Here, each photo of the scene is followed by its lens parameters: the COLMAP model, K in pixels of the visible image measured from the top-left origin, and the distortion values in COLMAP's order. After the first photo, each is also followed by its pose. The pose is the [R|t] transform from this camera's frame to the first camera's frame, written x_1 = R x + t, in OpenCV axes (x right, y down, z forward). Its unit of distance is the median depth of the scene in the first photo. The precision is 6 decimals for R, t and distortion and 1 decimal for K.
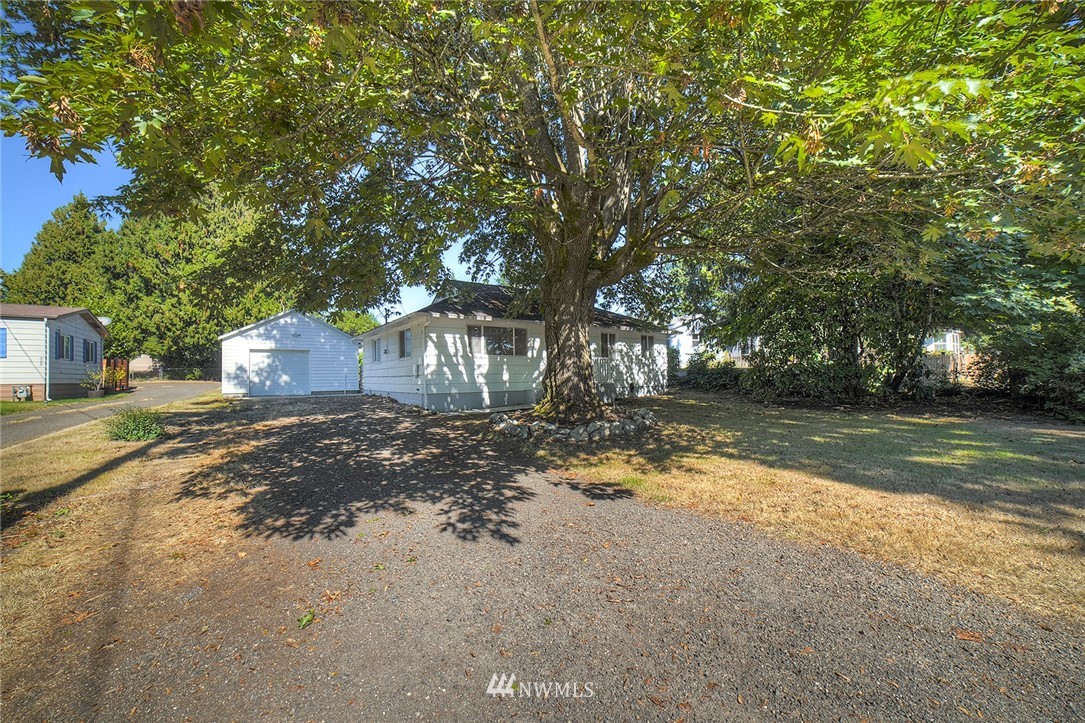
lens RADIAL K [[428.1, 0, 538.9], [0, 428.1, 354.4], [0, 0, 1]] dist [-0.000155, 0.000092]
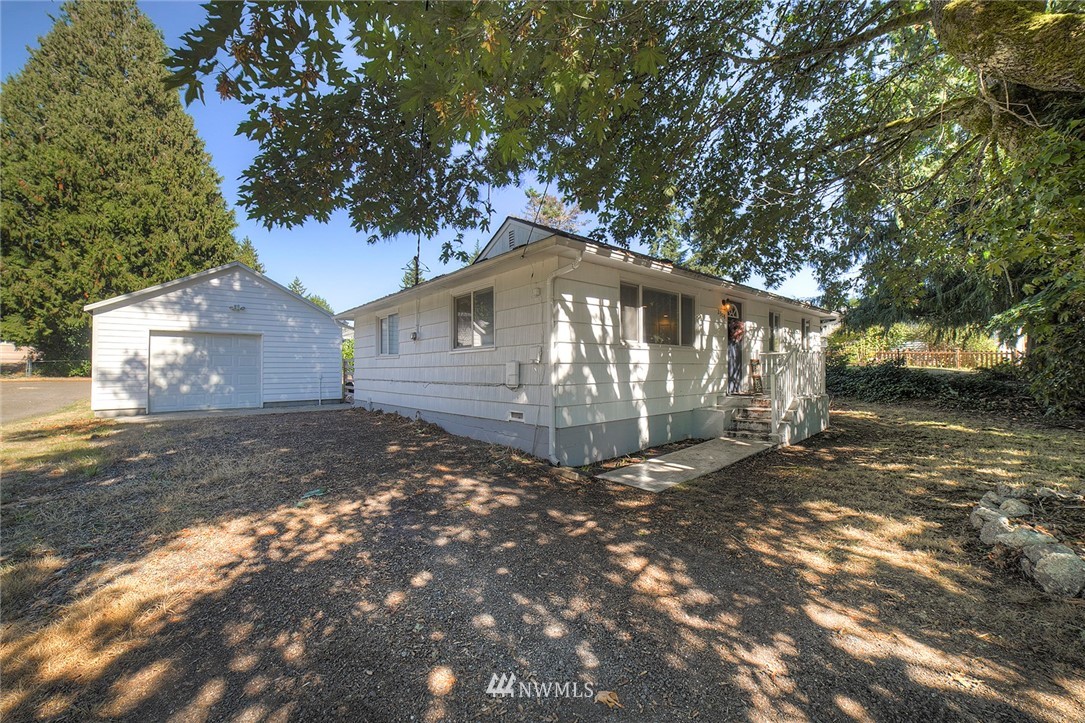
lens RADIAL K [[432.2, 0, 540.8], [0, 432.2, 343.5], [0, 0, 1]] dist [0.016094, 0.000222]
pose [[0.994803, 0.013993, 0.100851, -0.279873], [-0.012841, 0.999845, -0.012067, 0.008785], [-0.101004, 0.010709, 0.994828, 0.475476]]
